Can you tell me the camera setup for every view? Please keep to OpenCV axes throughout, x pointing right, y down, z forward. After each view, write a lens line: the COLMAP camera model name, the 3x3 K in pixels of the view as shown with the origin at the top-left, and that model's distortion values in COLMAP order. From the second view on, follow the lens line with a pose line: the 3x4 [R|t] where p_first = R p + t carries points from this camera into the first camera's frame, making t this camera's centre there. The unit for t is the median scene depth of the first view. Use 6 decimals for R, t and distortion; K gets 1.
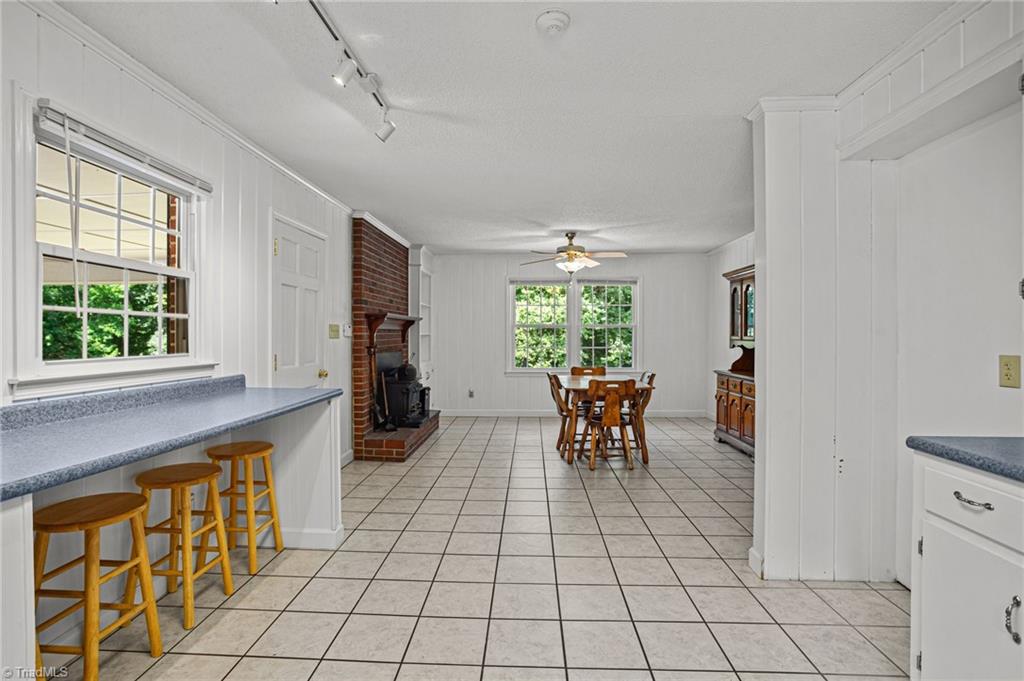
lens RADIAL K [[501.4, 0, 505.9], [0, 501.4, 339.4], [0, 0, 1]] dist [-0.049090, 0.027768]
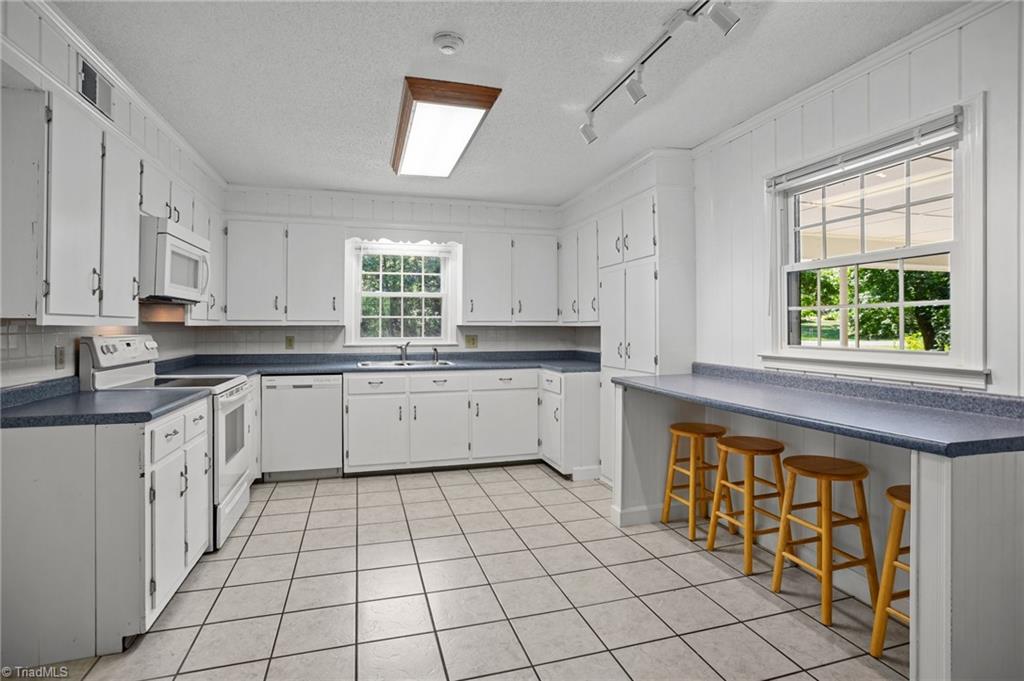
lens RADIAL K [[501.4, 0, 489.1], [0, 501.4, 328.8], [0, 0, 1]] dist [-0.049090, 0.027768]
pose [[-0.953602, -0.000028, -0.301070, 0.109504], [-0.003936, 0.999916, 0.012372, -0.006366], [0.301044, 0.012983, -0.953522, 0.704818]]
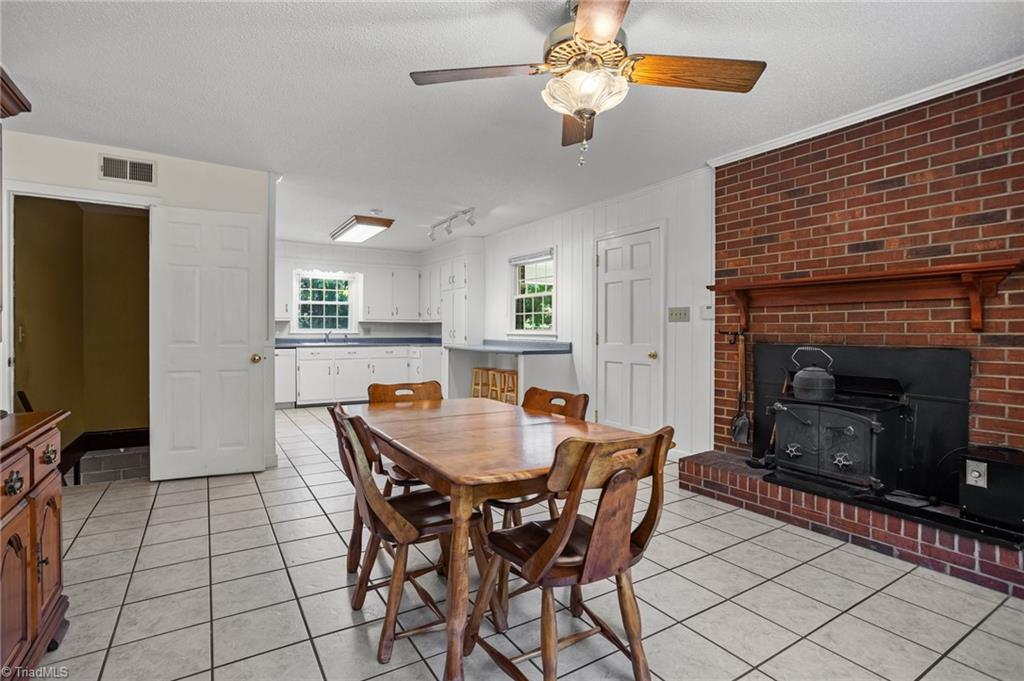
lens RADIAL K [[501.4, 0, 507.5], [0, 501.4, 336.7], [0, 0, 1]] dist [-0.049090, 0.027768]
pose [[-0.818760, 0.003565, -0.574124, 0.381131], [-0.009539, 0.999758, 0.019811, 0.009125], [0.574056, 0.021697, -0.818528, 1.298070]]
